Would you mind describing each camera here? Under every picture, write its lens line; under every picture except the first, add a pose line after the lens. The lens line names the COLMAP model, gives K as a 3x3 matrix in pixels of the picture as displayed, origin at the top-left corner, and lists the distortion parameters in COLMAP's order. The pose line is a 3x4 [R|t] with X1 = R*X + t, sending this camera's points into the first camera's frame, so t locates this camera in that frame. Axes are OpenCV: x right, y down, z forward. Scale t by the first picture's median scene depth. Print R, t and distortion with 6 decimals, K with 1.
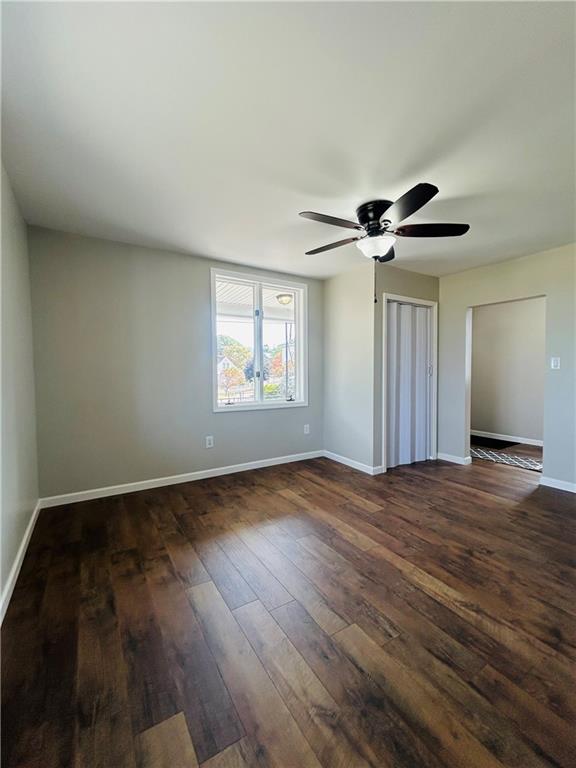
lens RADIAL K [[314.7, 0, 293.2], [0, 314.7, 377.2], [0, 0, 1]] dist [-0.001361, 0.000133]
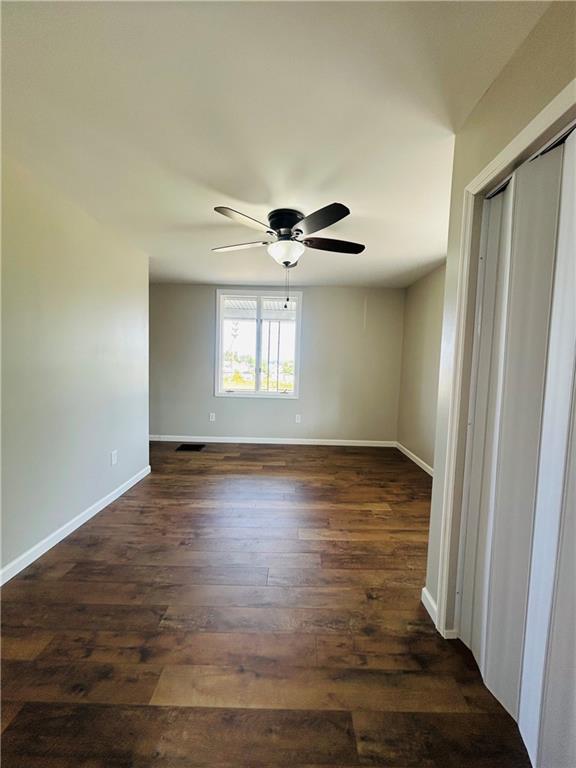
lens RADIAL K [[314.7, 0, 294.9], [0, 314.7, 382.6], [0, 0, 1]] dist [-0.001361, 0.000133]
pose [[-0.533893, 0.042907, -0.844463, 0.929316], [-0.040507, 0.996267, 0.076229, -0.061701], [0.844581, 0.074905, -0.530162, 1.319928]]
